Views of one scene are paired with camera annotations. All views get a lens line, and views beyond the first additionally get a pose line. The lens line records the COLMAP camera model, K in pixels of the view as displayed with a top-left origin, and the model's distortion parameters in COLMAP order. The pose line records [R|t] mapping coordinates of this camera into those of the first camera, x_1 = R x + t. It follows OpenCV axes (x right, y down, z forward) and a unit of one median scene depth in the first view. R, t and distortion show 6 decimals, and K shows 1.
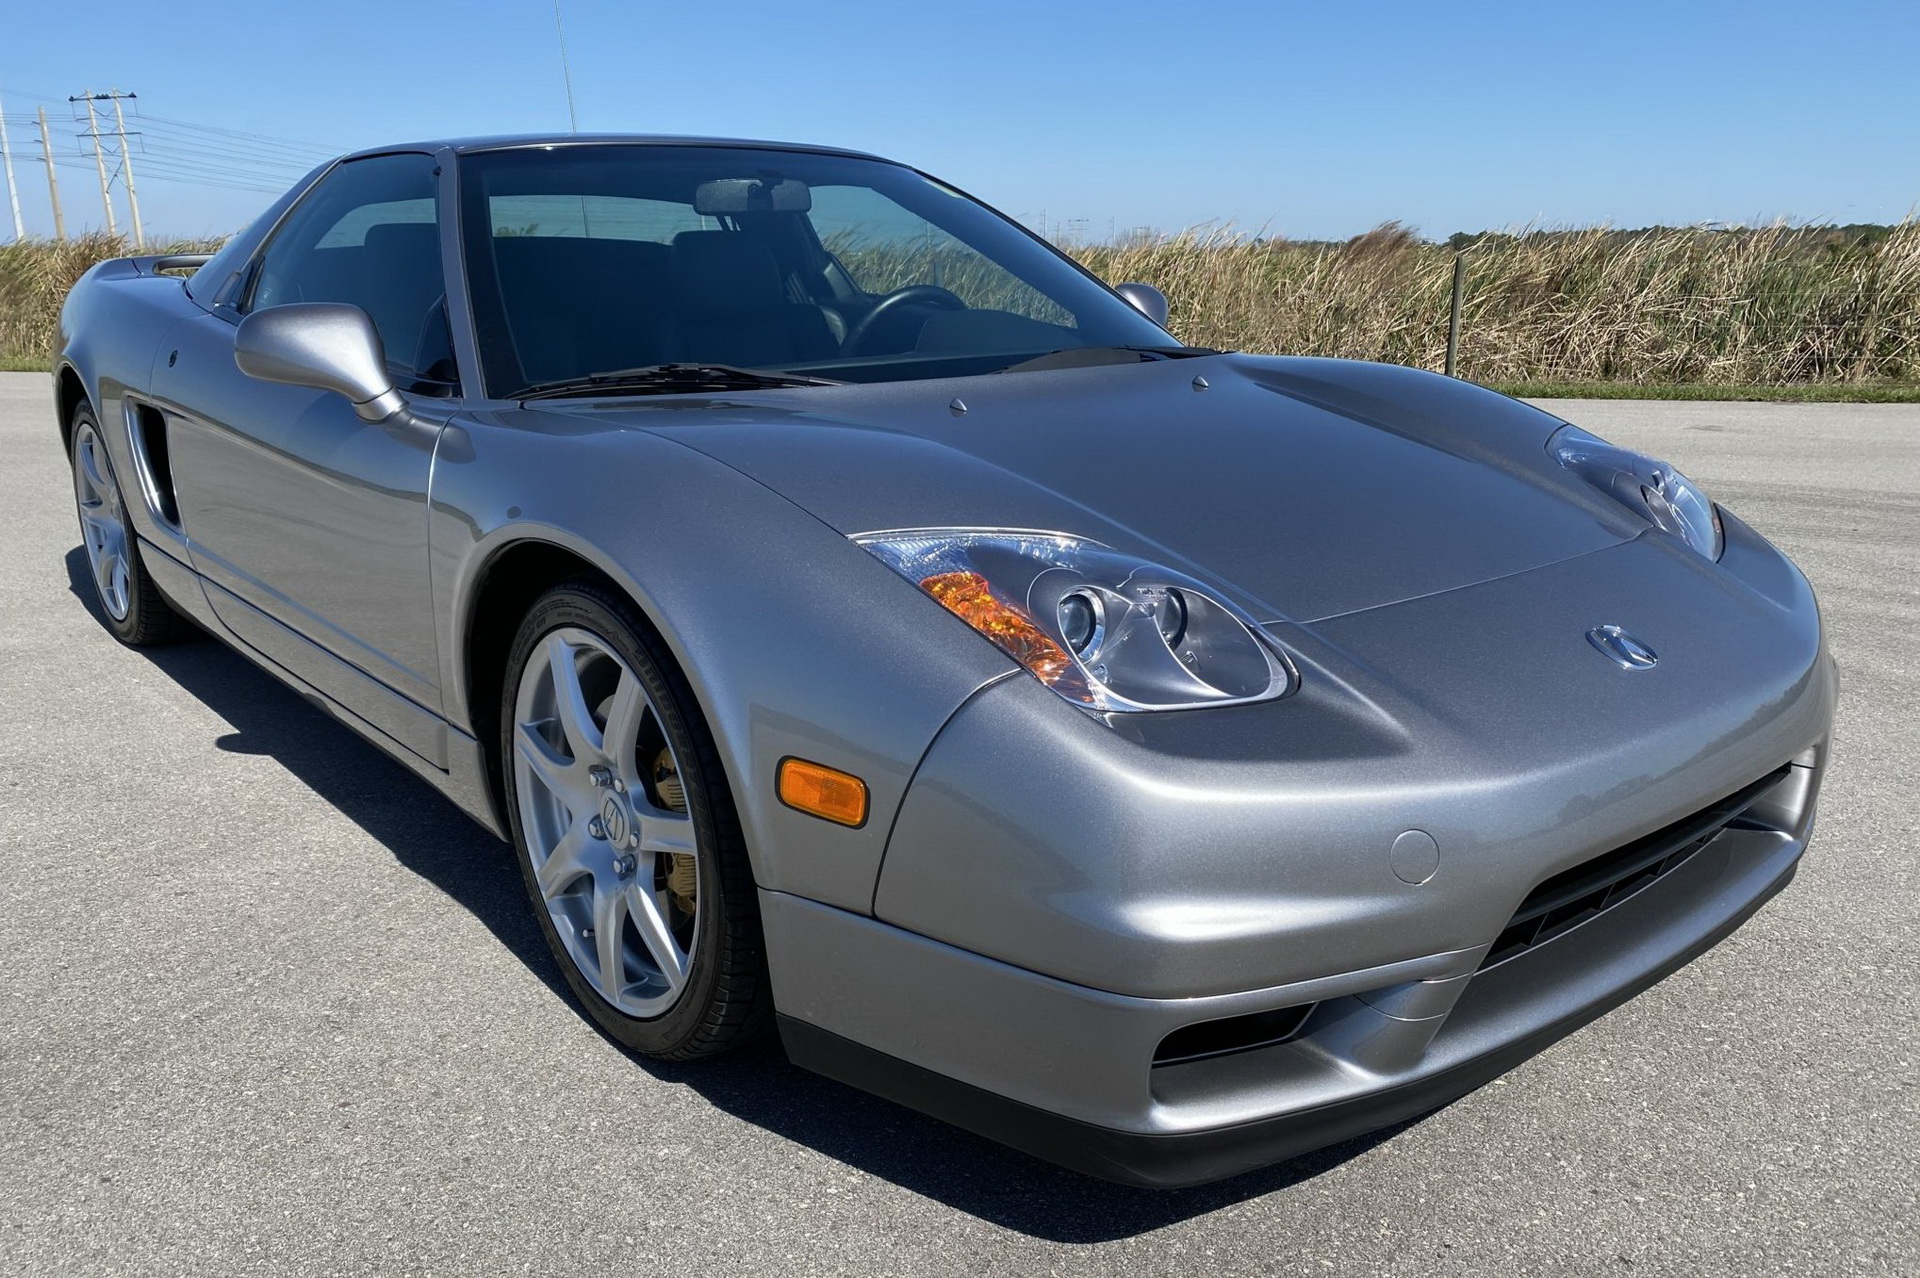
lens RADIAL K [[1455.1, 0, 965.6], [0, 1455.1, 685.0], [0, 0, 1]] dist [0.008580, 0.001011]
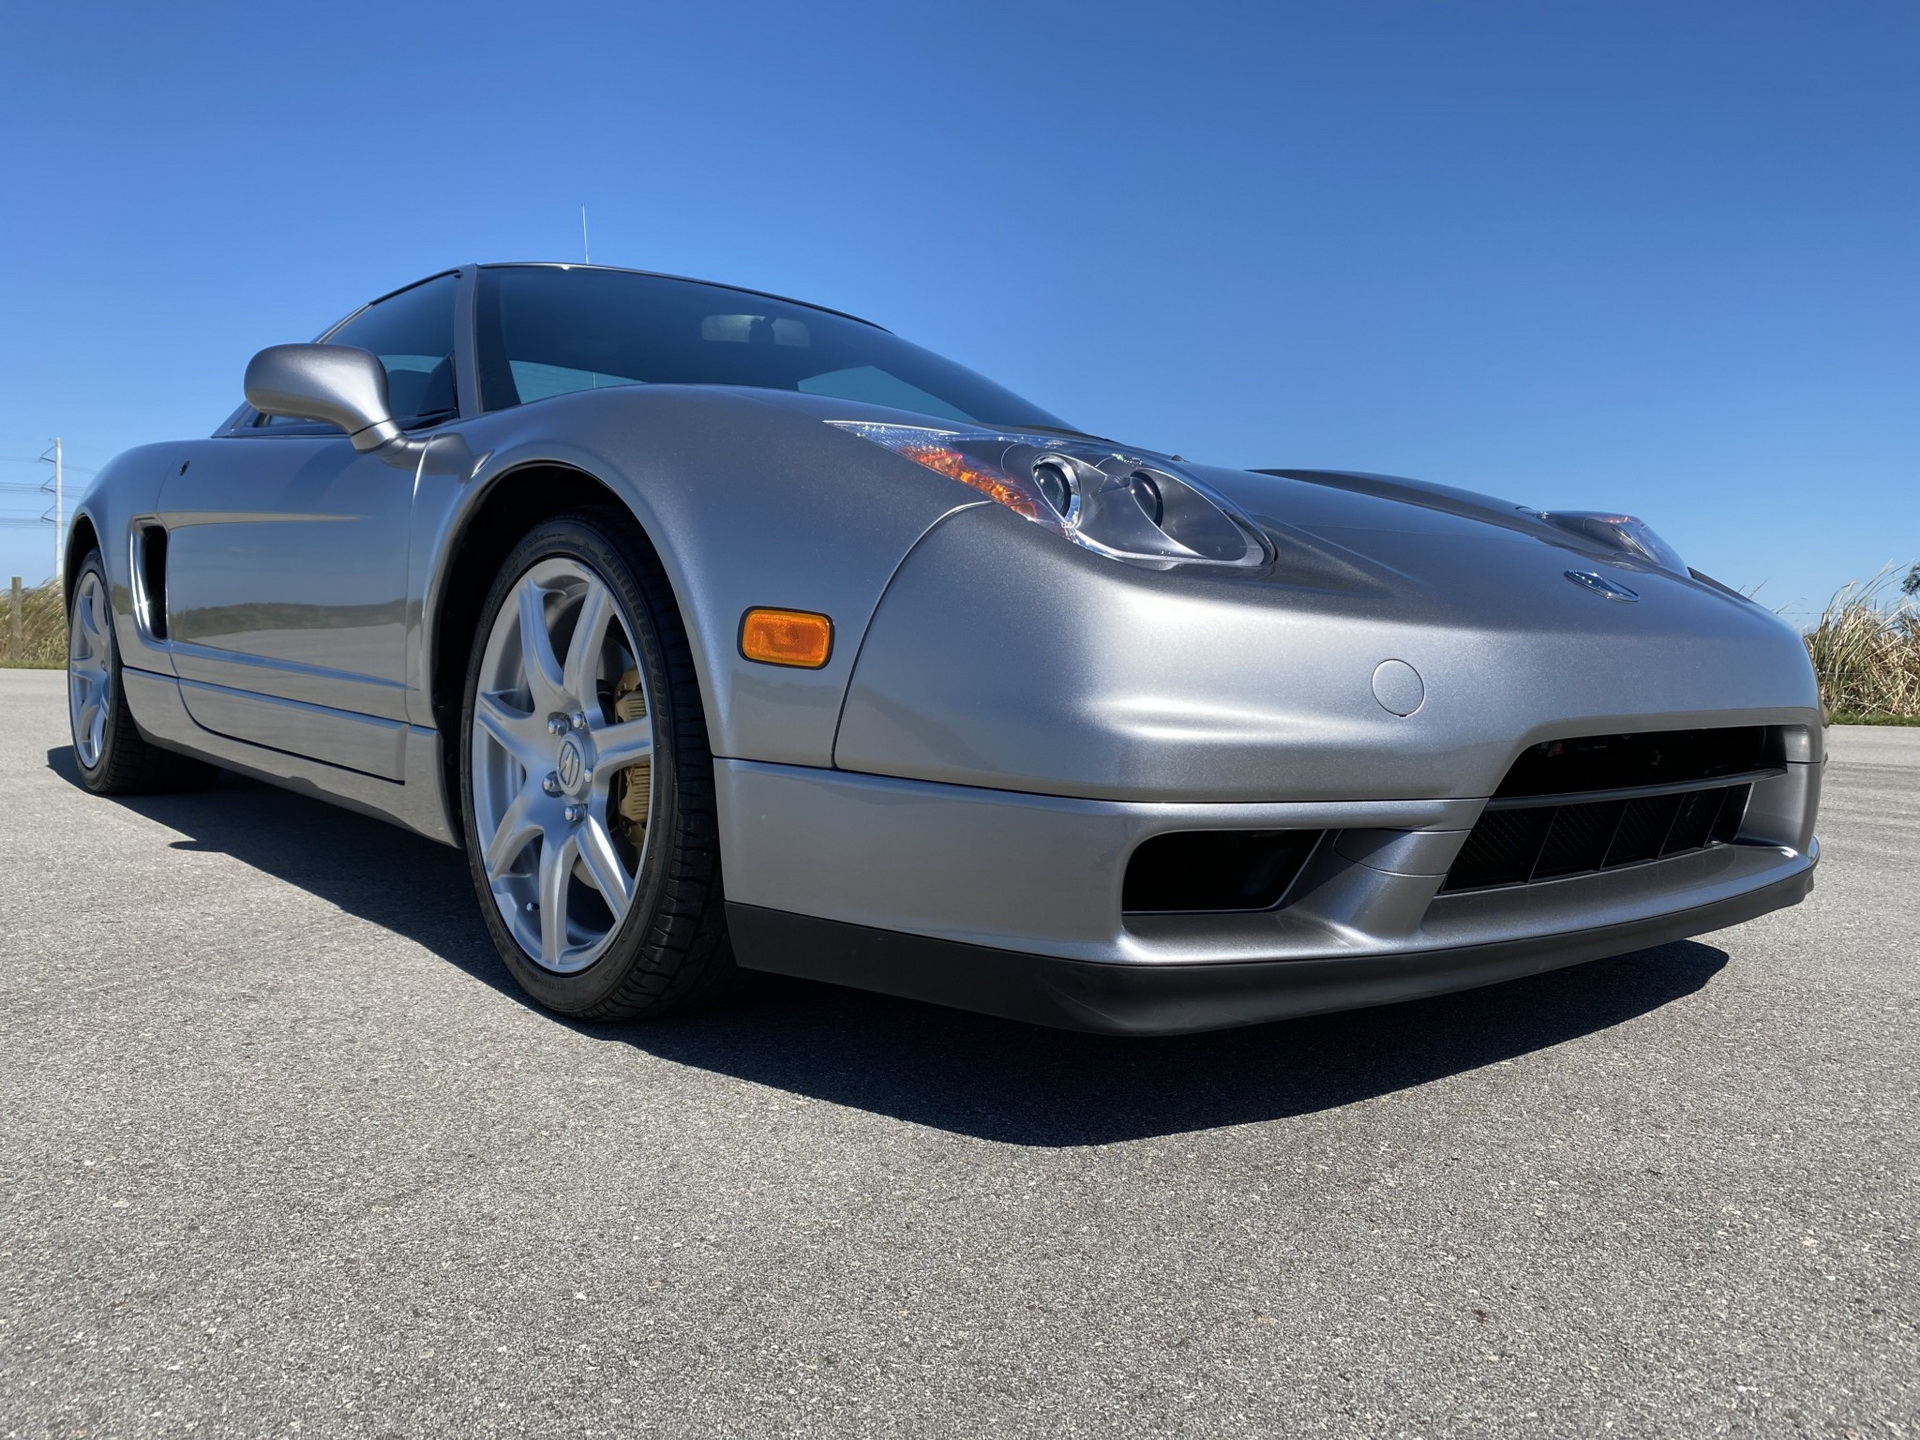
lens RADIAL K [[1451.5, 0, 961.3], [0, 1451.5, 719.3], [0, 0, 1]] dist [0.004226, 0.006068]
pose [[0.999611, 0.027847, 0.001822, 0.013811], [-0.026726, 0.974056, -0.224723, 0.264083], [-0.008033, 0.224587, 0.974421, 0.056023]]
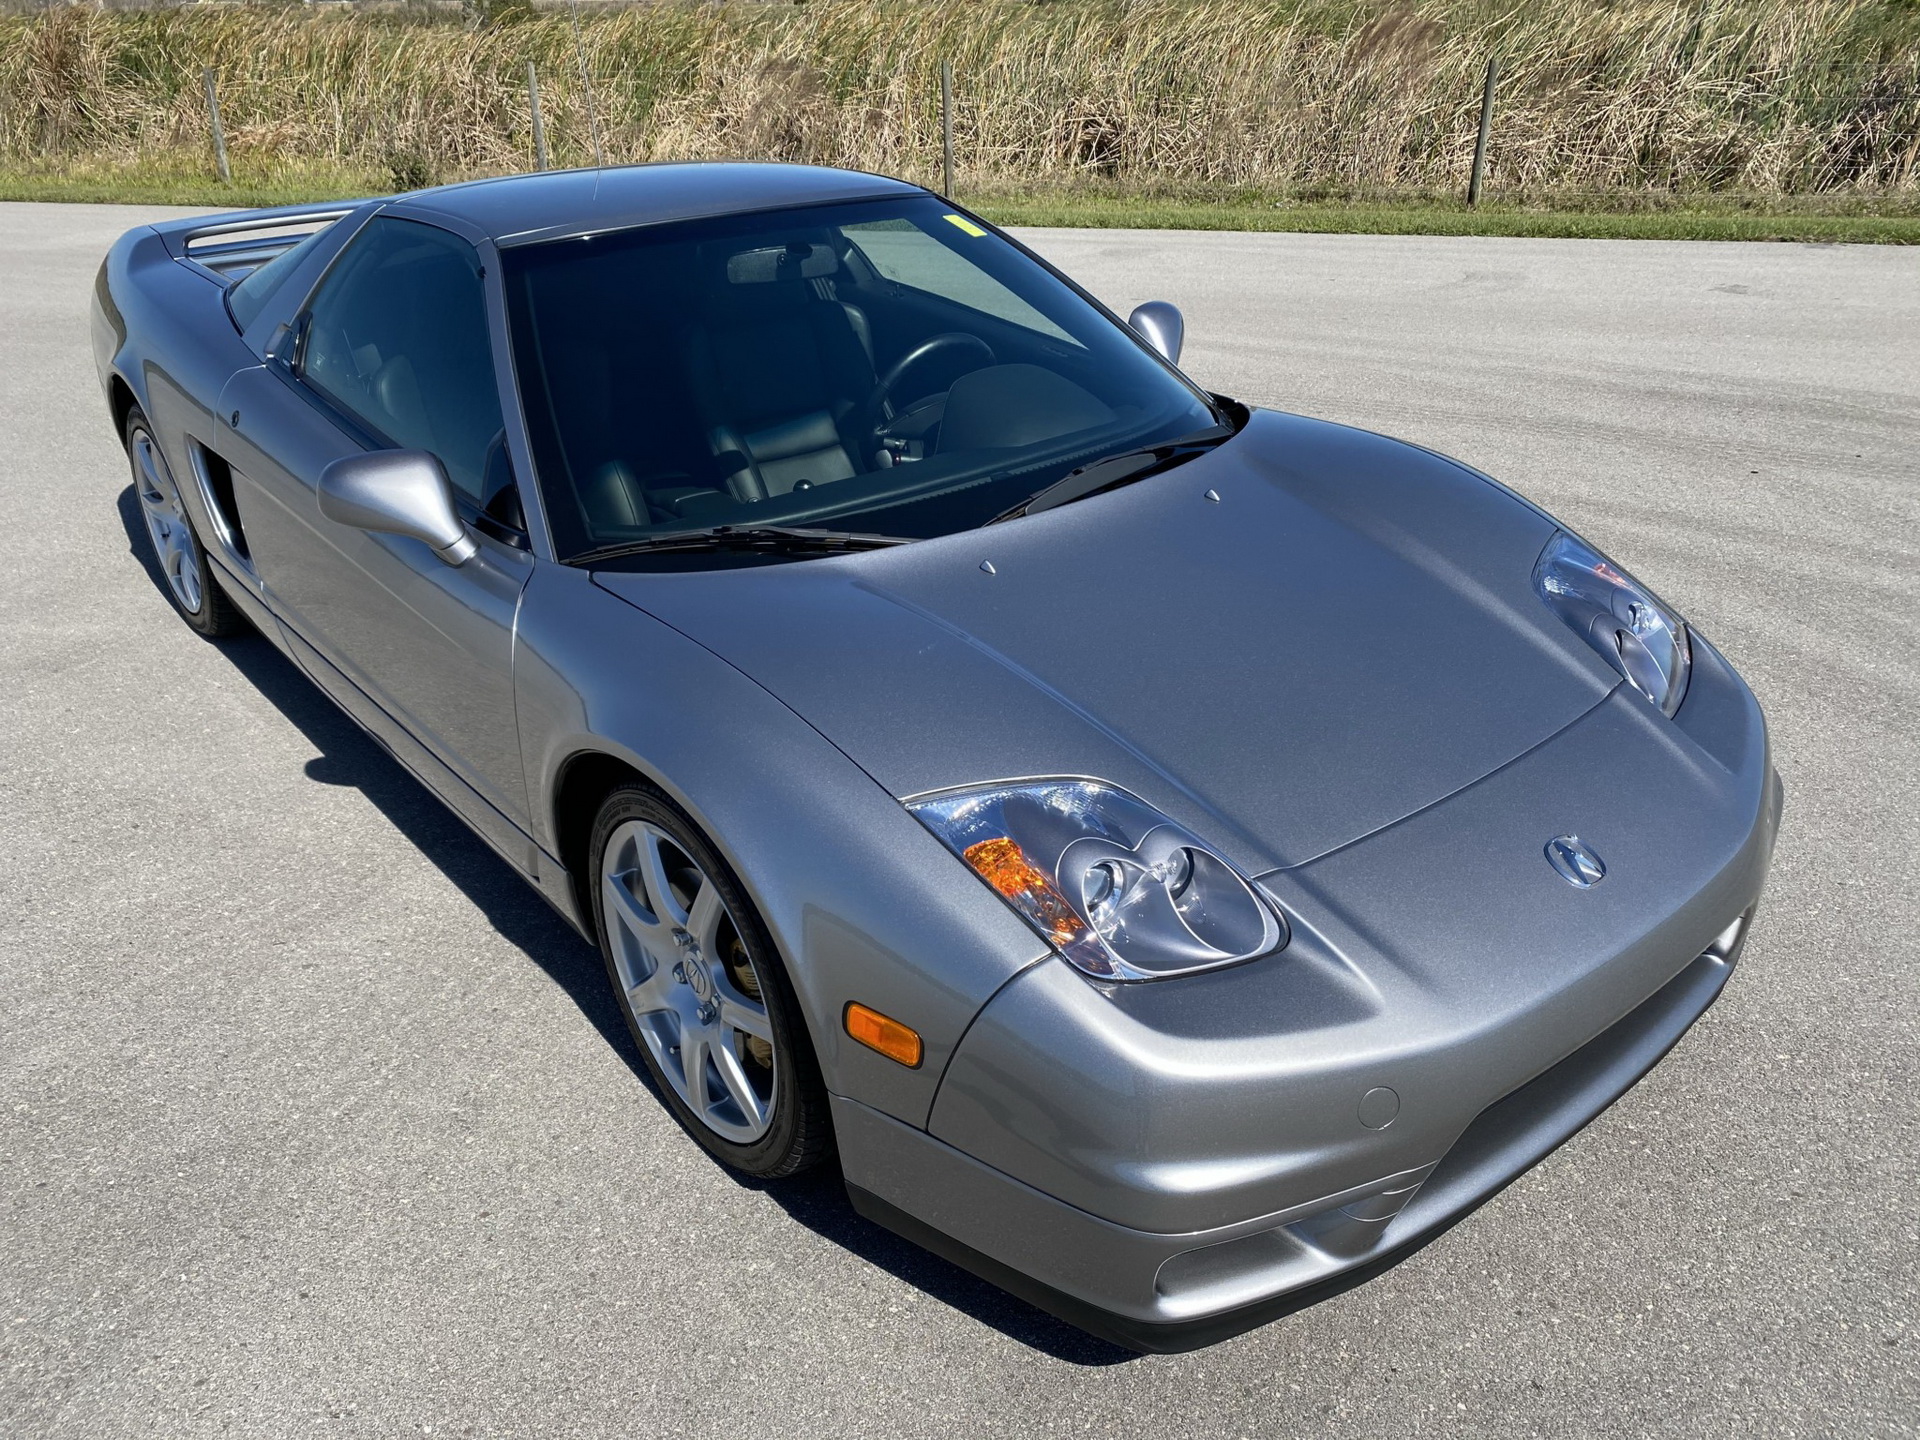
lens RADIAL K [[1445.6, 0, 948.2], [0, 1445.6, 719.2], [0, 0, 1]] dist [0.008437, -0.000402]
pose [[0.999839, -0.005048, -0.017243, -0.018612], [0.007960, 0.984849, 0.173232, -0.299474], [0.016107, -0.173342, 0.984730, -0.095898]]
